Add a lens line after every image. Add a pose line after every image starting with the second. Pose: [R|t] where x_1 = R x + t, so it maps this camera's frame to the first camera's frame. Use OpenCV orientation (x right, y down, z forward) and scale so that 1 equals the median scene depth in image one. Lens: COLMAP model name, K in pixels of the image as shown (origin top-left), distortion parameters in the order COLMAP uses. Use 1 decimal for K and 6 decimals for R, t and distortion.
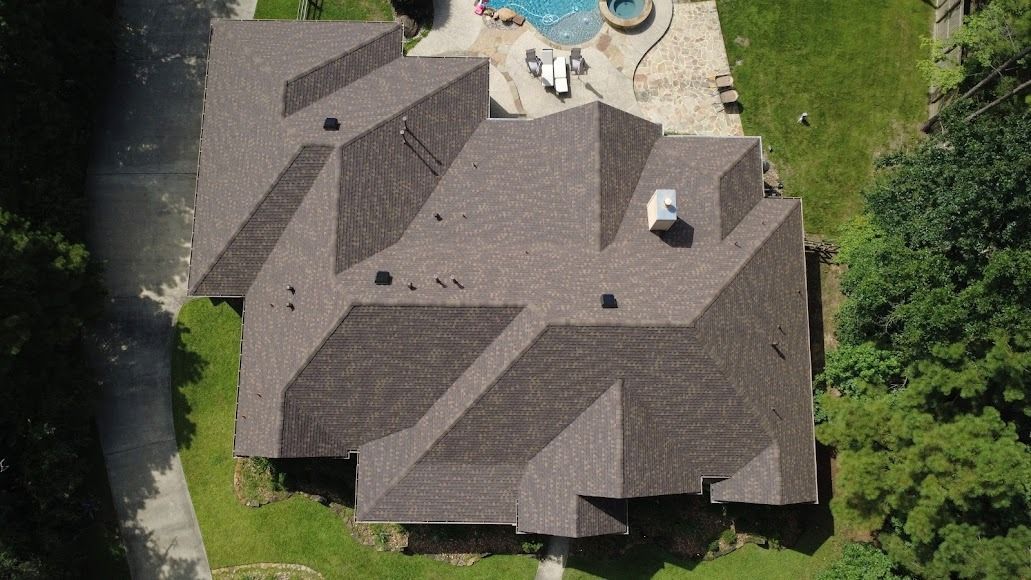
lens RADIAL K [[781.5, 0, 511.9], [0, 781.5, 300.8], [0, 0, 1]] dist [0.001786, -0.003435]
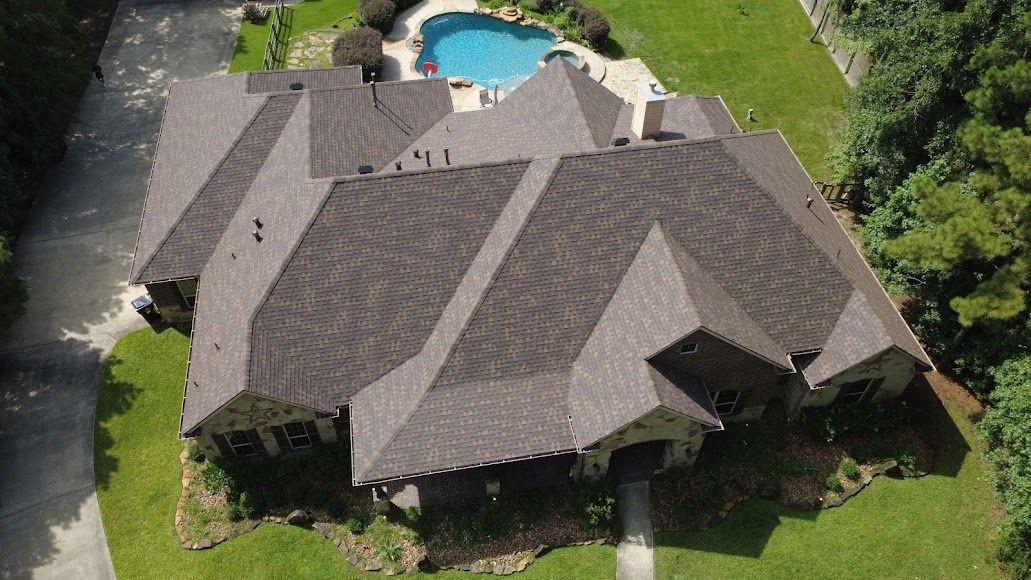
lens RADIAL K [[781.5, 0, 515.6], [0, 781.5, 291.7], [0, 0, 1]] dist [0.001786, -0.003435]
pose [[0.981967, -0.140625, 0.126353, -0.121714], [0.186352, 0.832541, -0.521679, 0.536160], [-0.031833, 0.535818, 0.843733, 0.301523]]
